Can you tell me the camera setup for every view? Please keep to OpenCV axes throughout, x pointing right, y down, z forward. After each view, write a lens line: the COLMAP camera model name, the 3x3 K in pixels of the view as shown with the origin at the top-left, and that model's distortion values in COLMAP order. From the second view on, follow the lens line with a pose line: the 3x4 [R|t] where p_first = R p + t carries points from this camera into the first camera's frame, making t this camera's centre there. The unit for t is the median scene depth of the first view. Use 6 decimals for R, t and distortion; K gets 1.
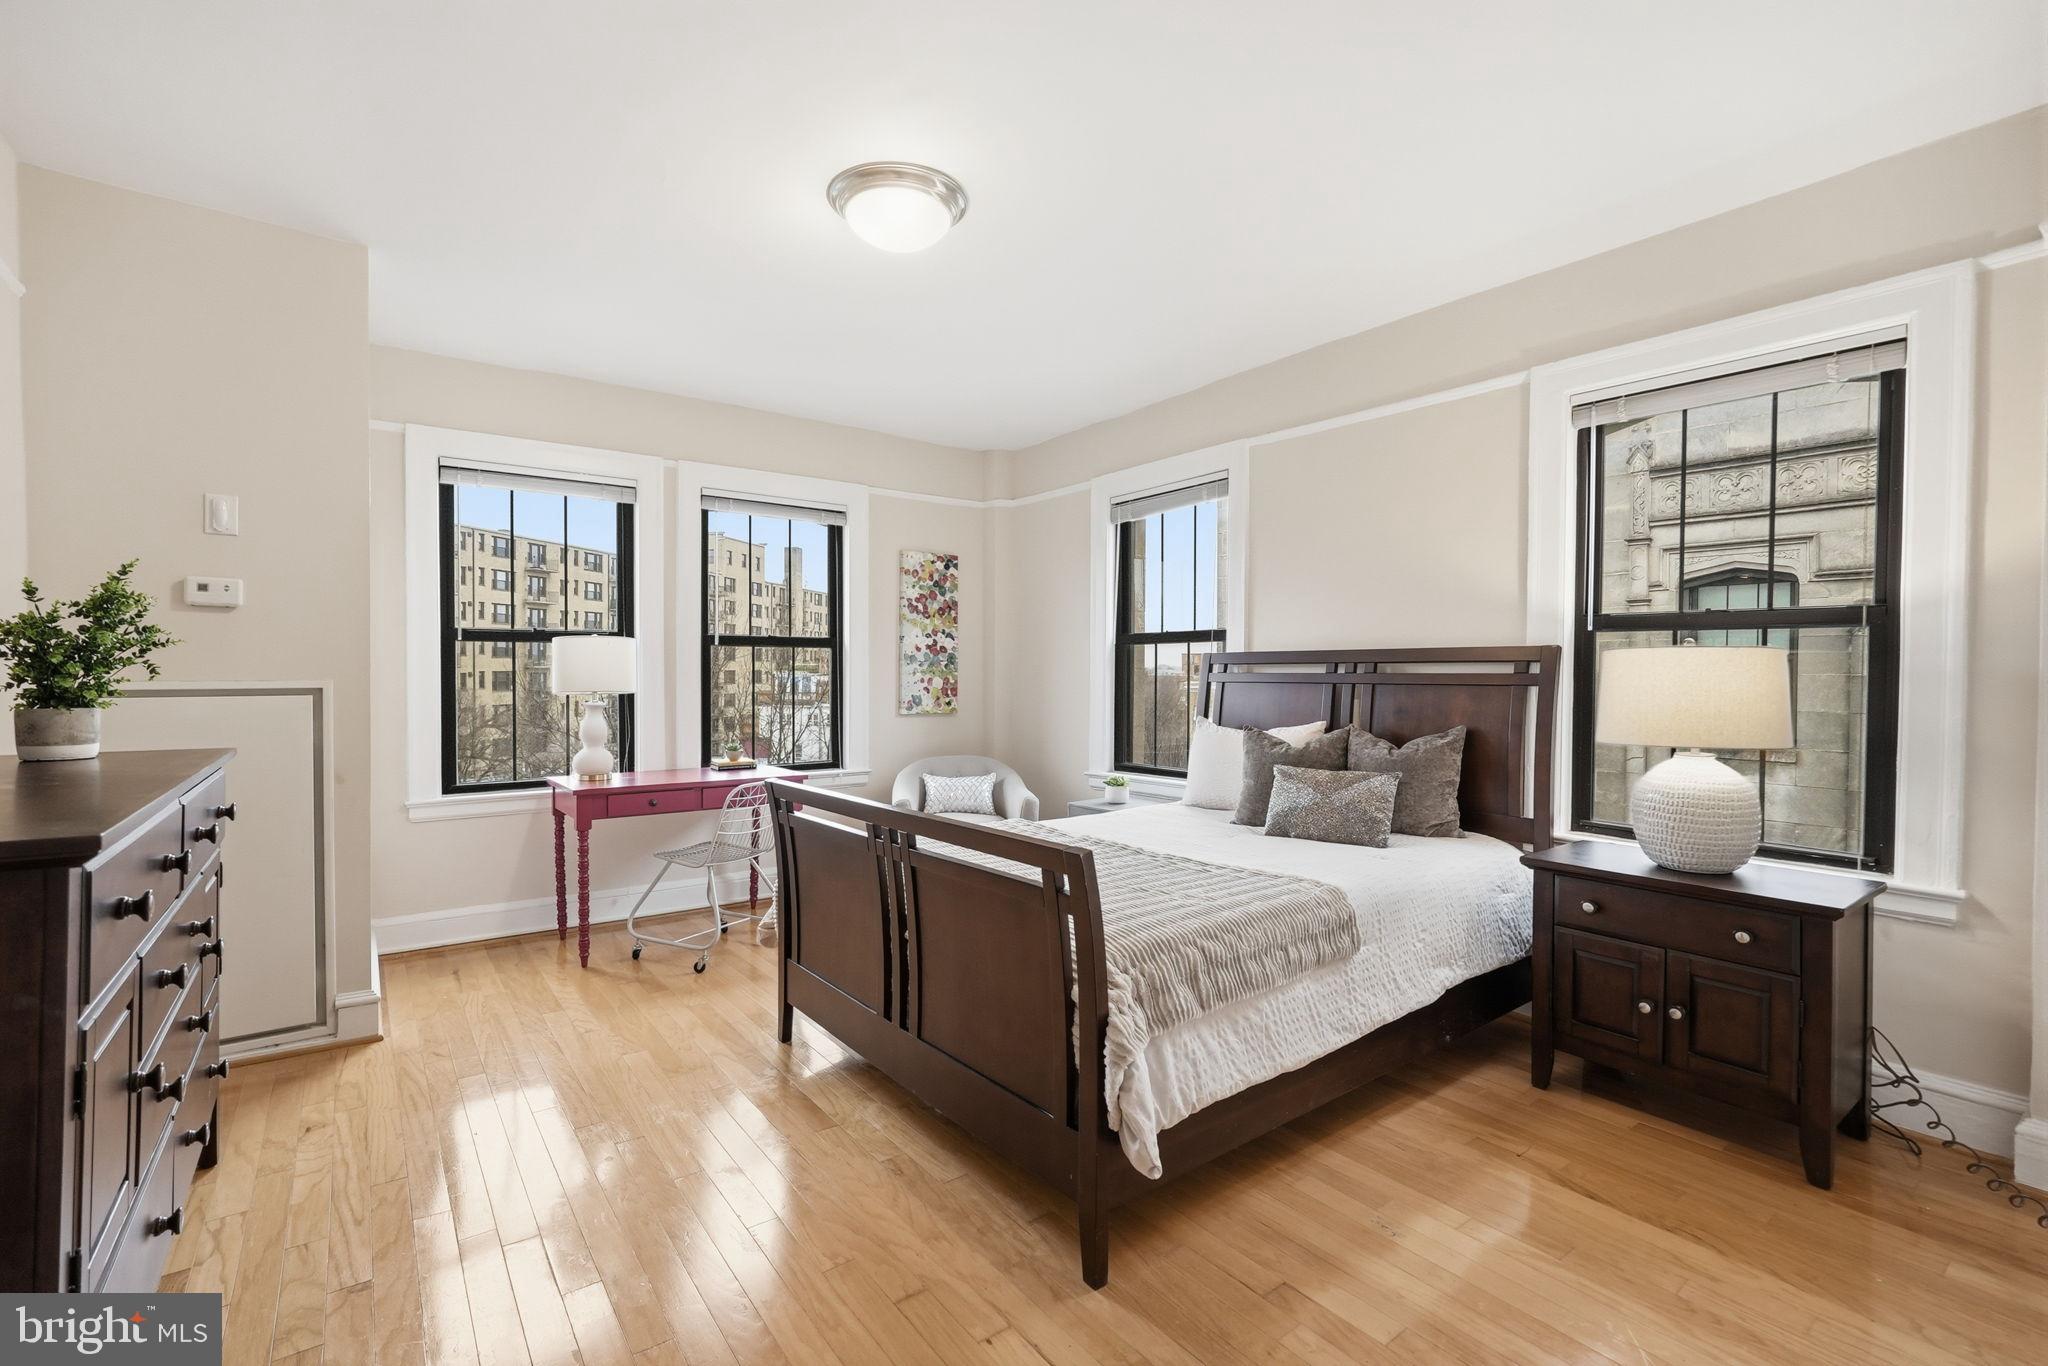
lens RADIAL K [[911.0, 0, 1024.0], [0, 911.0, 683.0], [0, 0, 1]] dist [0.003207, 0.000668]
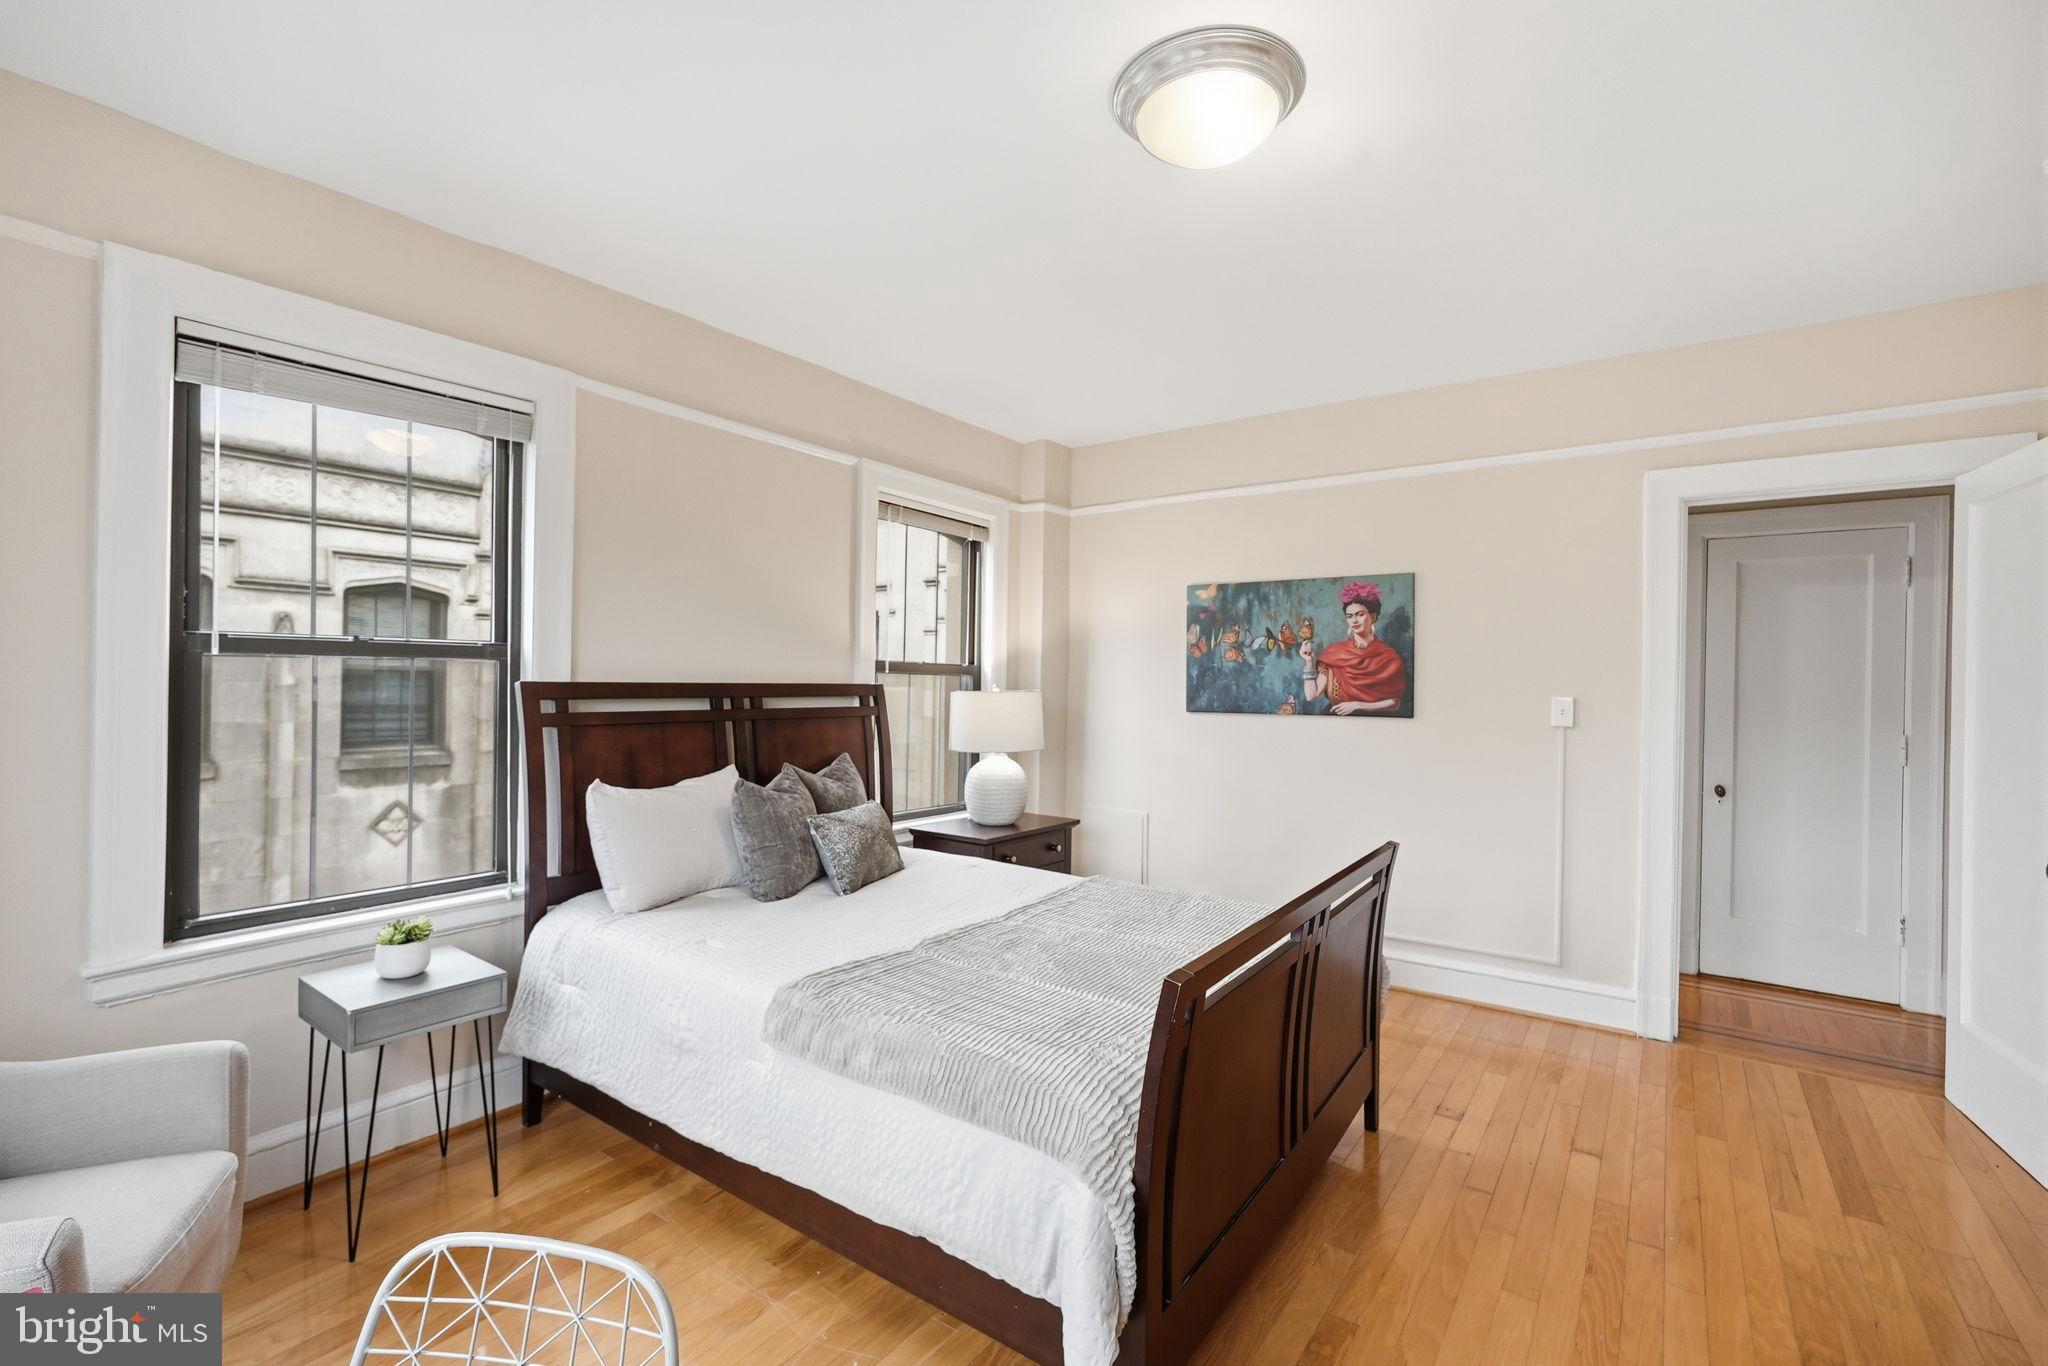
lens RADIAL K [[911.0, 0, 1024.0], [0, 911.0, 683.0], [0, 0, 1]] dist [0.003207, 0.000668]
pose [[-0.274587, -0.009198, 0.961518, -0.387318], [-0.003437, 0.999957, 0.008584, -0.029426], [-0.961556, -0.000947, -0.274607, 0.633390]]
